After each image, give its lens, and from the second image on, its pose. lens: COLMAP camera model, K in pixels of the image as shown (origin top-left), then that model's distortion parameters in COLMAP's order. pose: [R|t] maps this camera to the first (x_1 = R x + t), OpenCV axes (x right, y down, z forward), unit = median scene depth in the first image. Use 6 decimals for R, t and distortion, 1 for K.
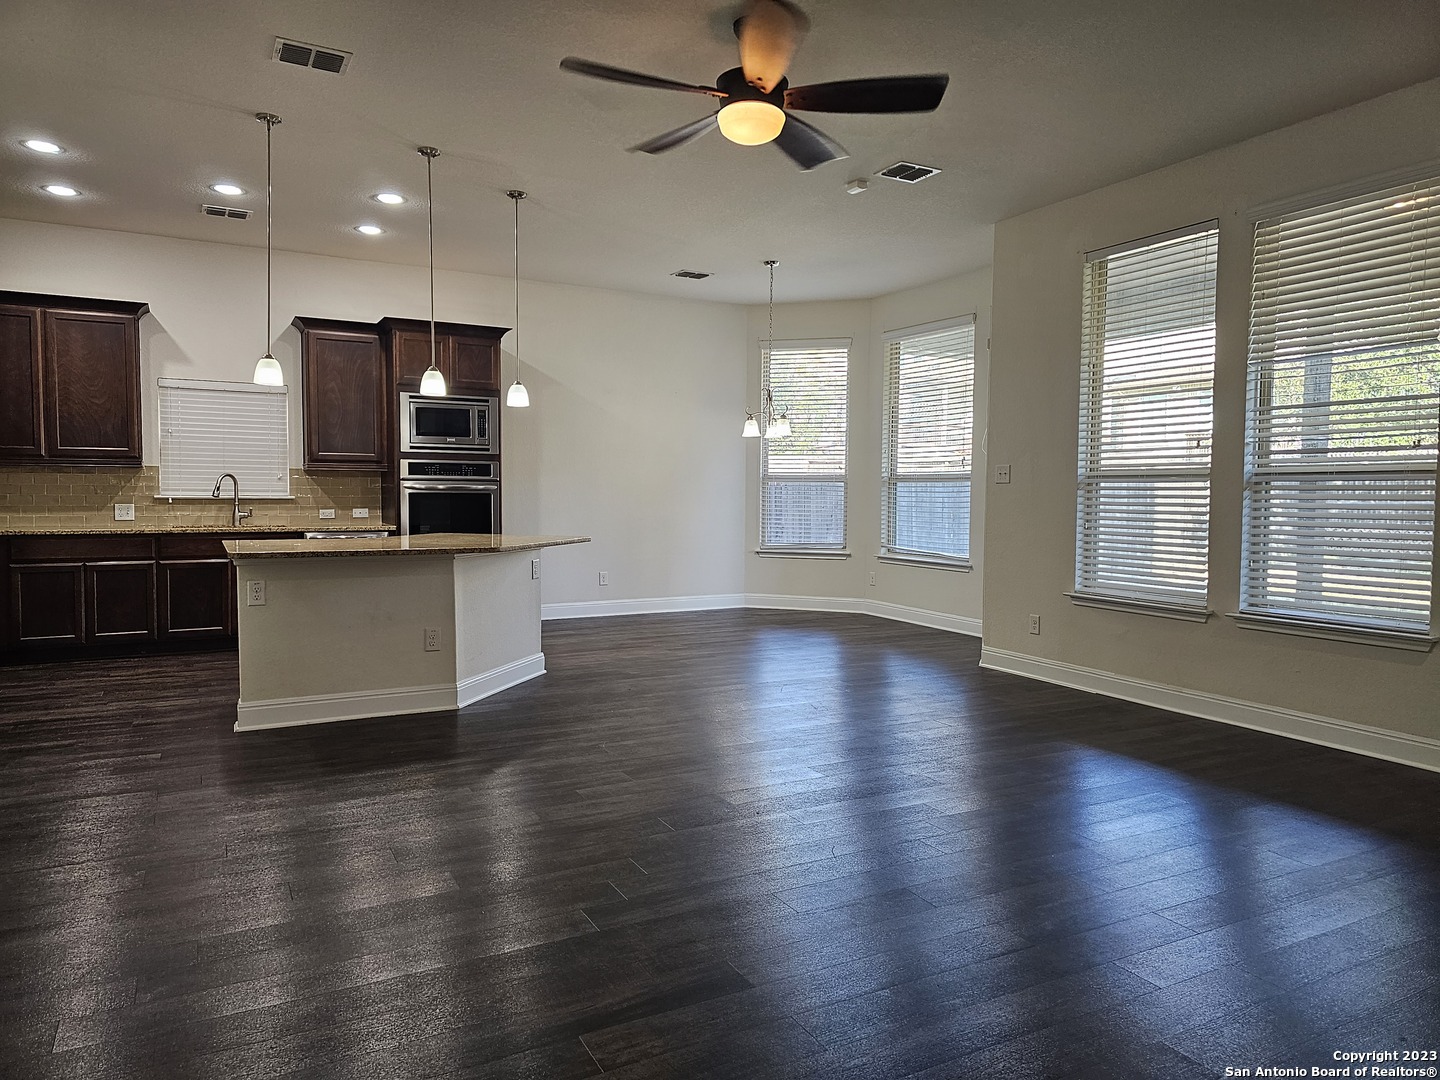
lens RADIAL K [[966.6, 0, 720.0], [0, 966.6, 540.0], [0, 0, 1]] dist [0.089070, -0.108207]
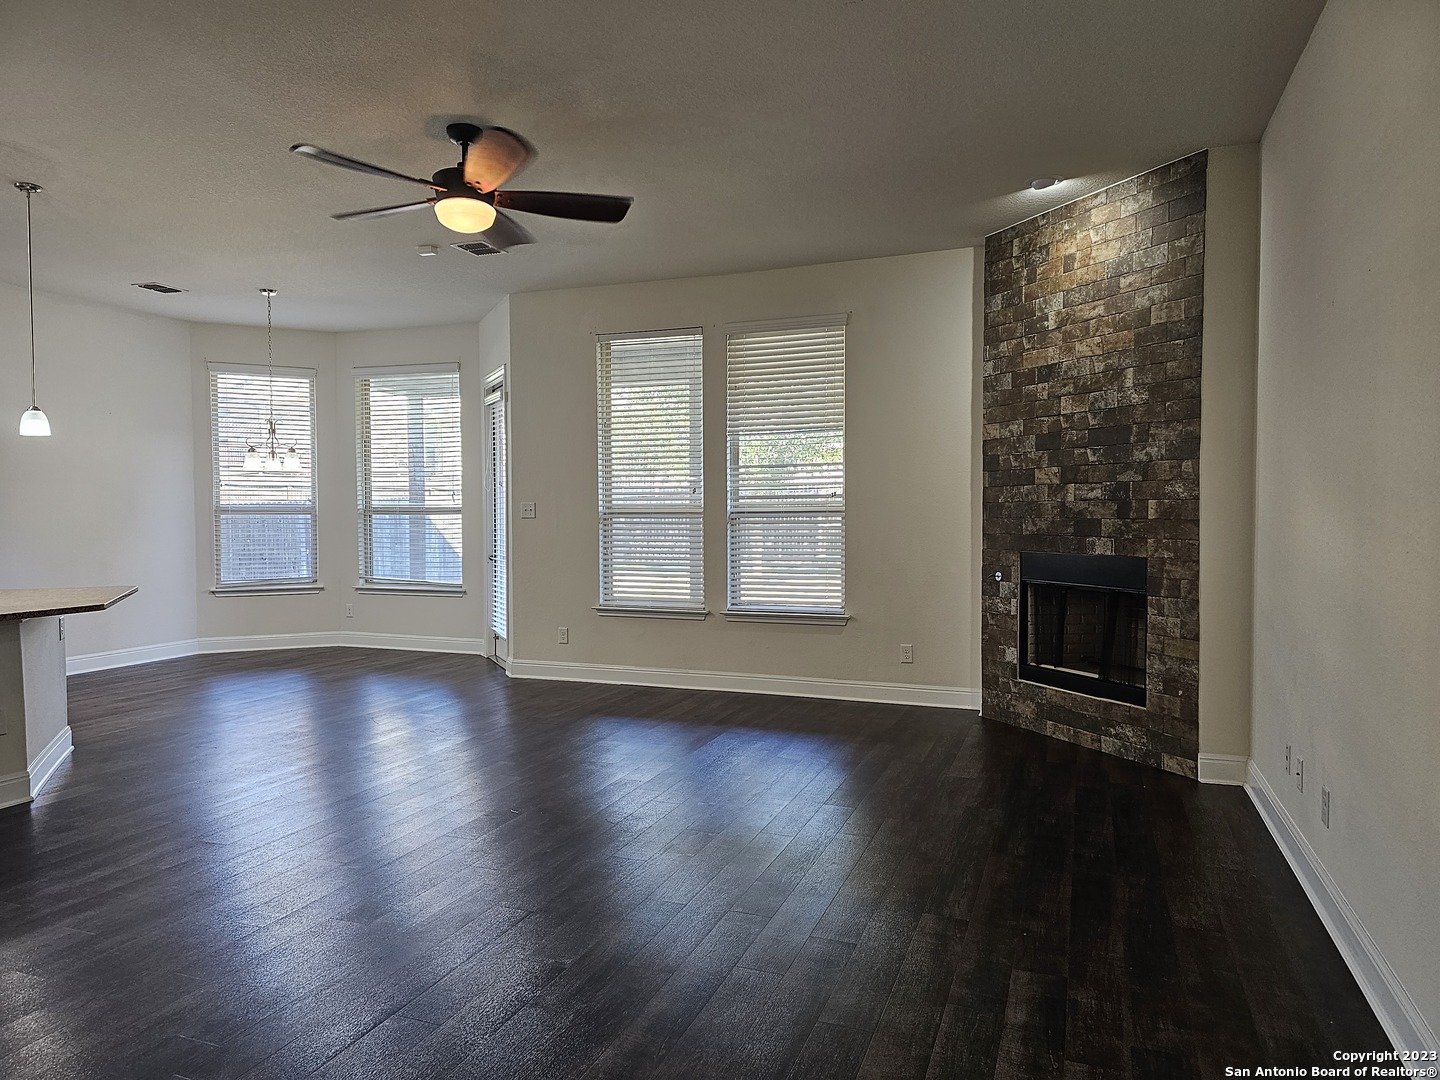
lens RADIAL K [[966.6, 0, 720.0], [0, 966.6, 540.0], [0, 0, 1]] dist [0.089070, -0.108207]
pose [[0.745378, -0.028410, 0.666037, -0.260887], [0.042061, 0.999105, -0.004453, -0.013968], [-0.665314, 0.031333, 0.745906, -0.017904]]
